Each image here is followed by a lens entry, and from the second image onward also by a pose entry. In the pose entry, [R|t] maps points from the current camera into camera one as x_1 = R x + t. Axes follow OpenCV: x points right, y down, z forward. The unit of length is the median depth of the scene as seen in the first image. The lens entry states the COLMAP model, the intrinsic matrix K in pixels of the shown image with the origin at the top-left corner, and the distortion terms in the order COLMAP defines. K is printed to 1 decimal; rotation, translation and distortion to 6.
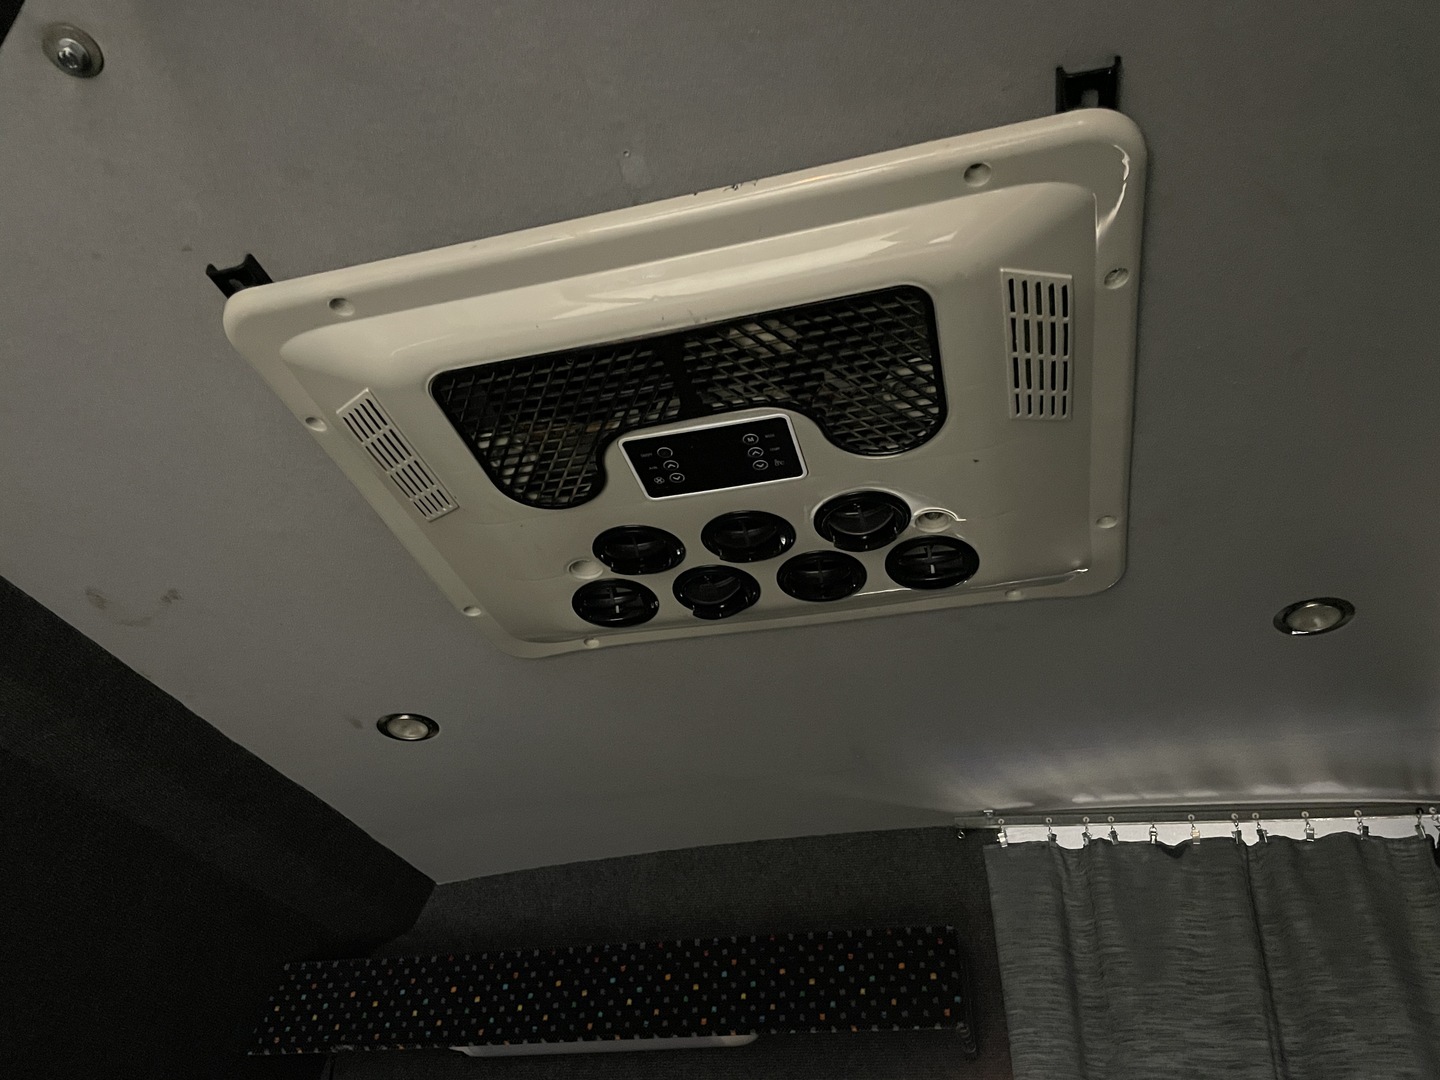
lens RADIAL K [[1083.0, 0, 728.3], [0, 1083.0, 538.7], [0, 0, 1]] dist [0.100128, -0.142305]
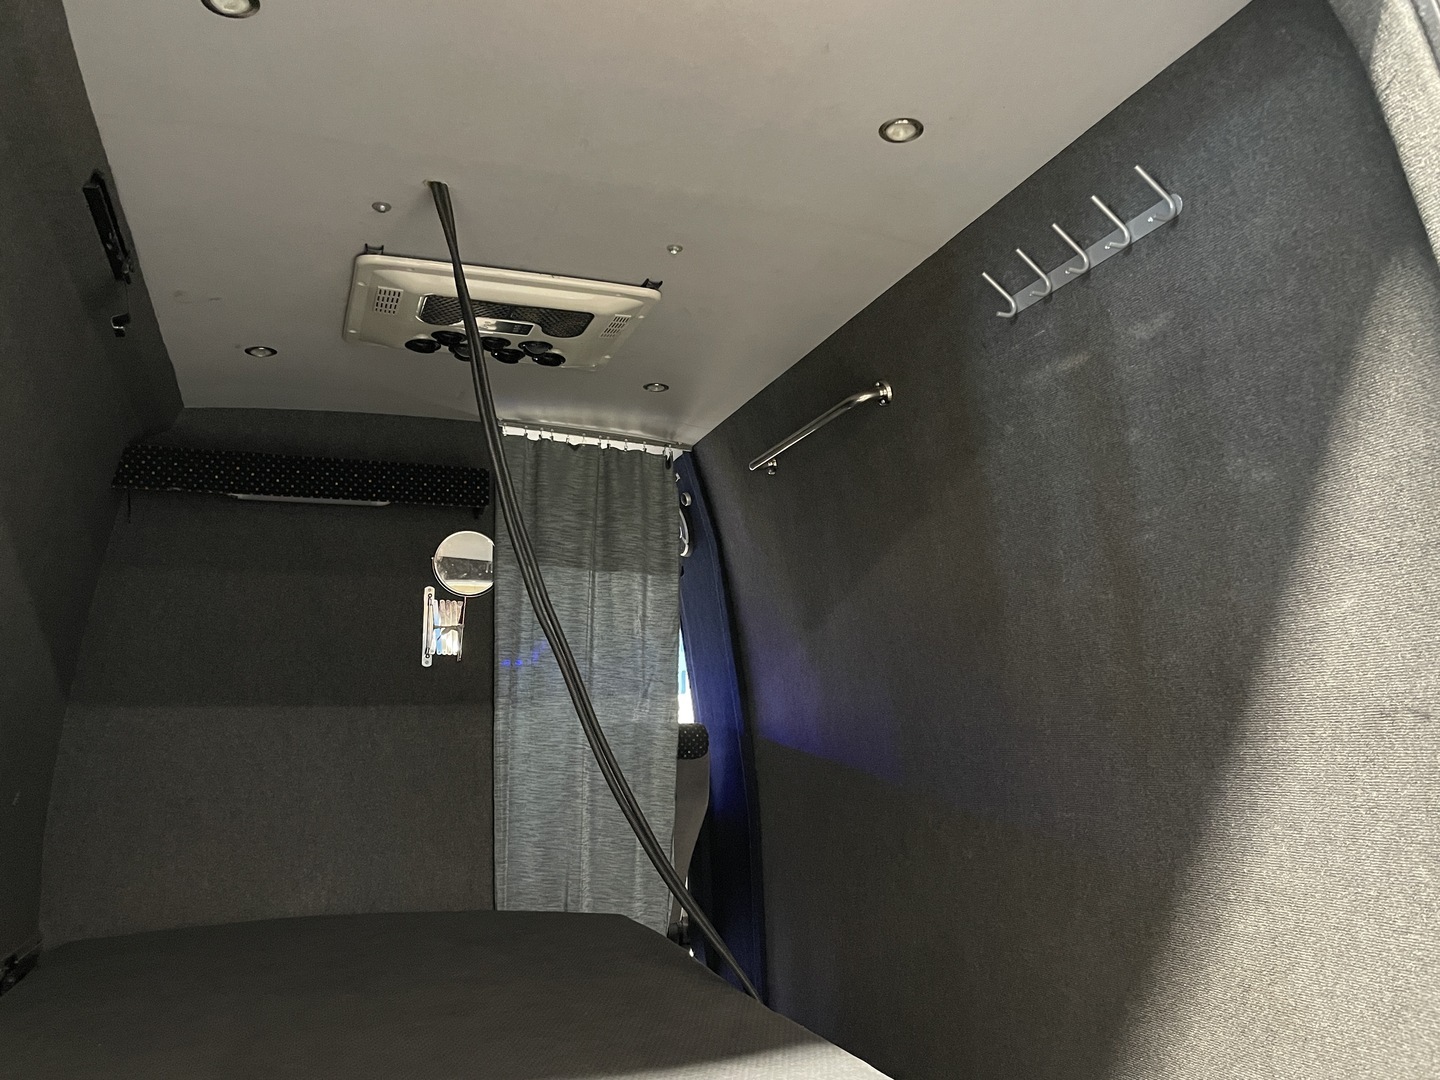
lens RADIAL K [[1083.0, 0, 728.3], [0, 1083.0, 538.7], [0, 0, 1]] dist [0.100128, -0.142305]
pose [[0.802722, 0.066447, 0.592640, -0.731658], [-0.316382, 0.889841, 0.328764, -0.433005], [-0.505510, -0.451407, 0.735317, -1.020235]]
